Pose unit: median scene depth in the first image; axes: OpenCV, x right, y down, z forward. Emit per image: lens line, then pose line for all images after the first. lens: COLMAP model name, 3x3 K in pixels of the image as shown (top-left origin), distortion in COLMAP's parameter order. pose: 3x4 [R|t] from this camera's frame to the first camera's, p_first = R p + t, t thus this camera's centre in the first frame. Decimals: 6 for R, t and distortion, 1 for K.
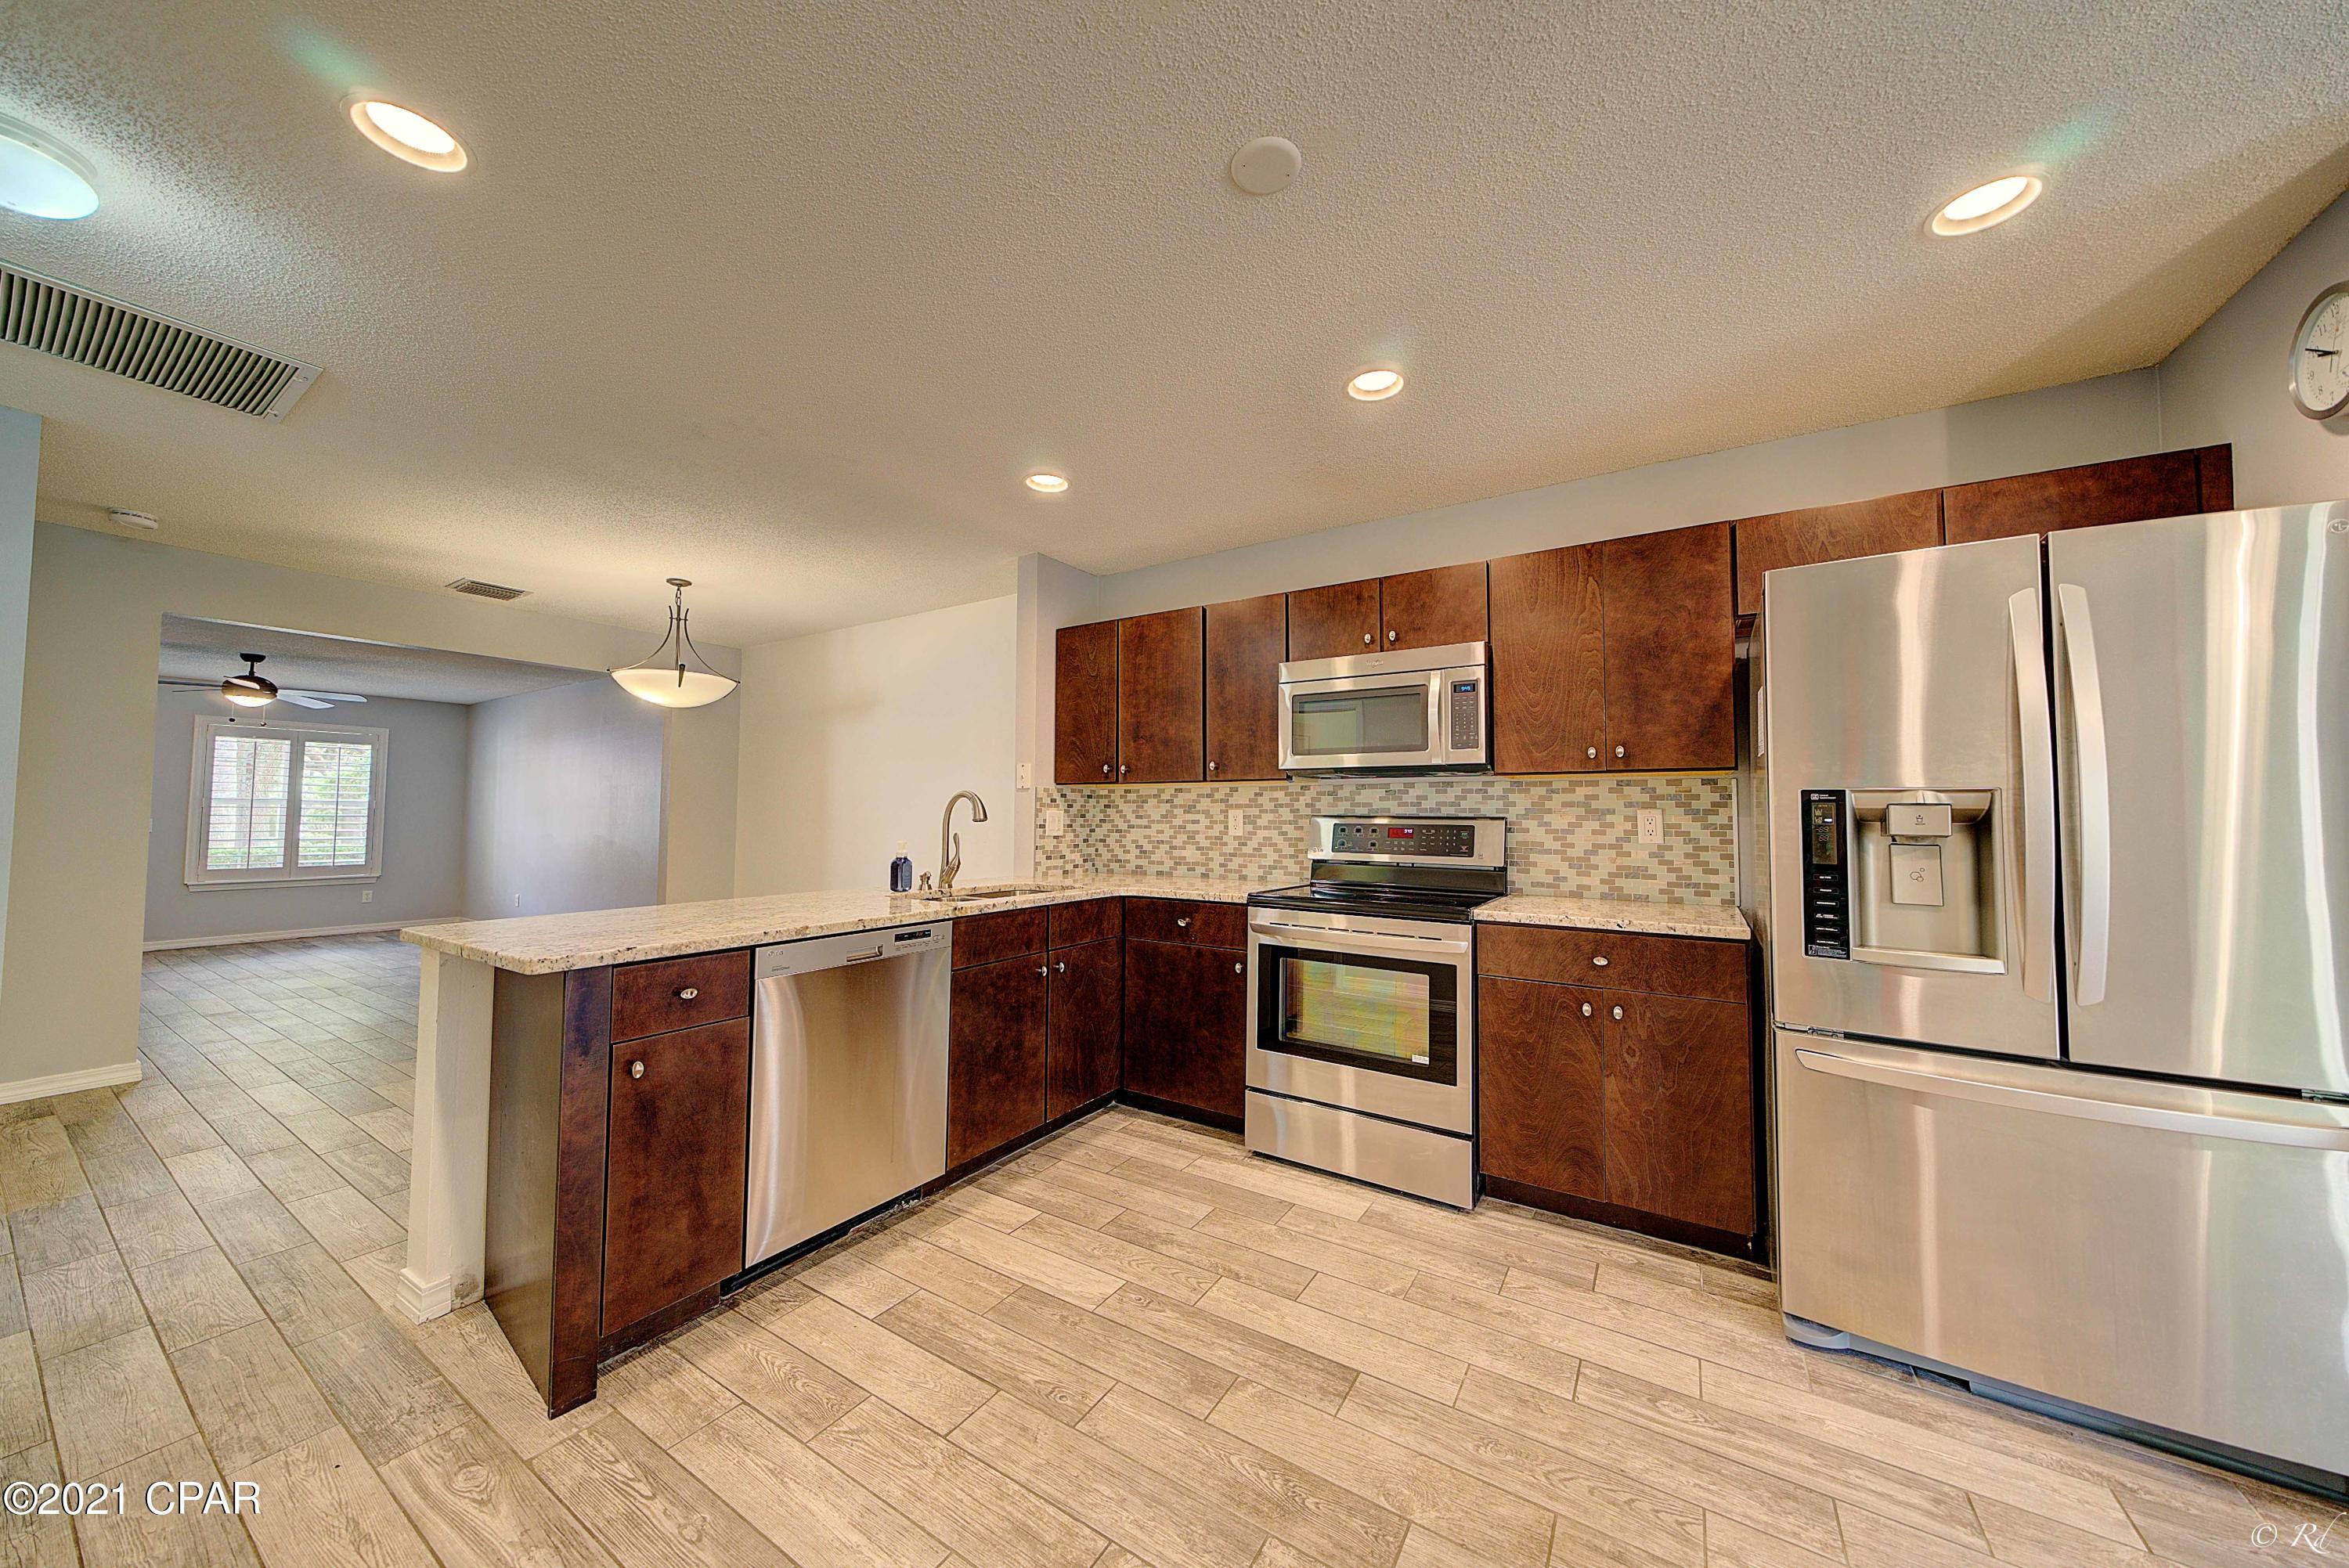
lens RADIAL K [[794.3, 0, 1179.5], [0, 794.3, 787.9], [0, 0, 1]] dist [0.005339, 0.000049]
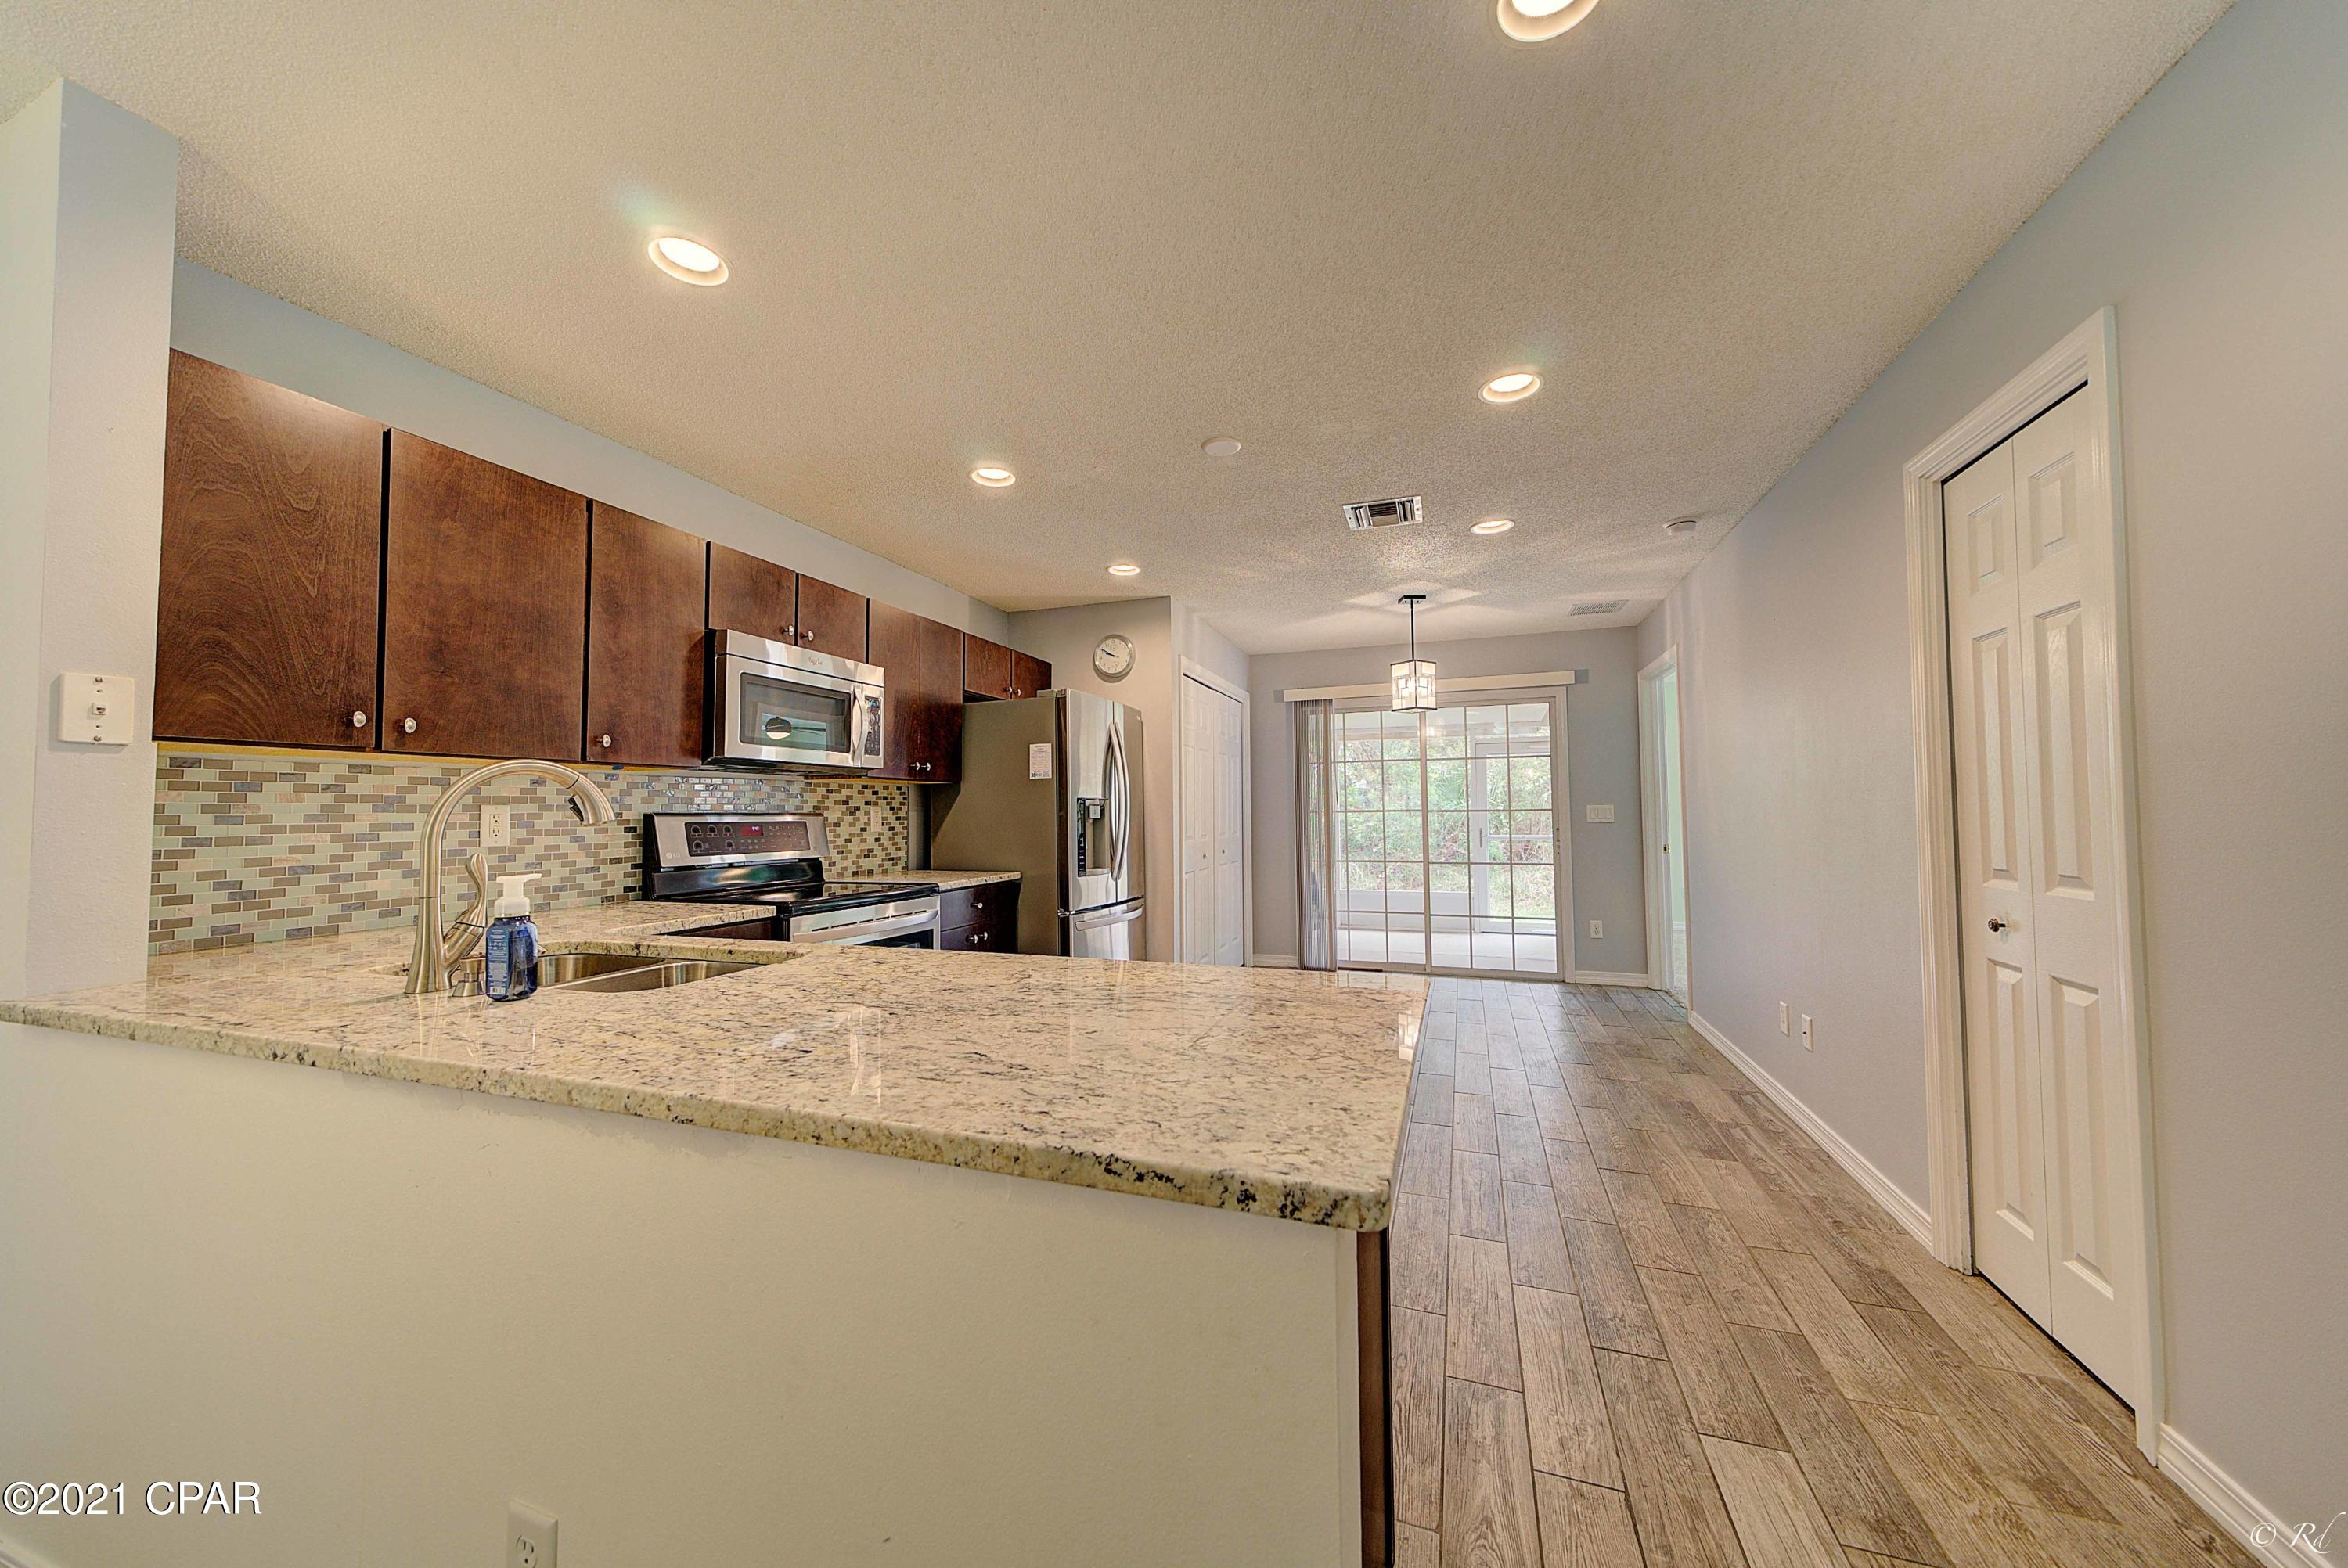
lens RADIAL K [[795.7, 0, 1174.0], [0, 795.7, 784.0], [0, 0, 1]] dist [0.003020, -0.000063]
pose [[-0.217568, 0.033094, 0.975484, -0.725528], [-0.022969, 0.998975, -0.039014, 0.024597], [-0.975775, -0.030894, -0.216585, 0.664748]]
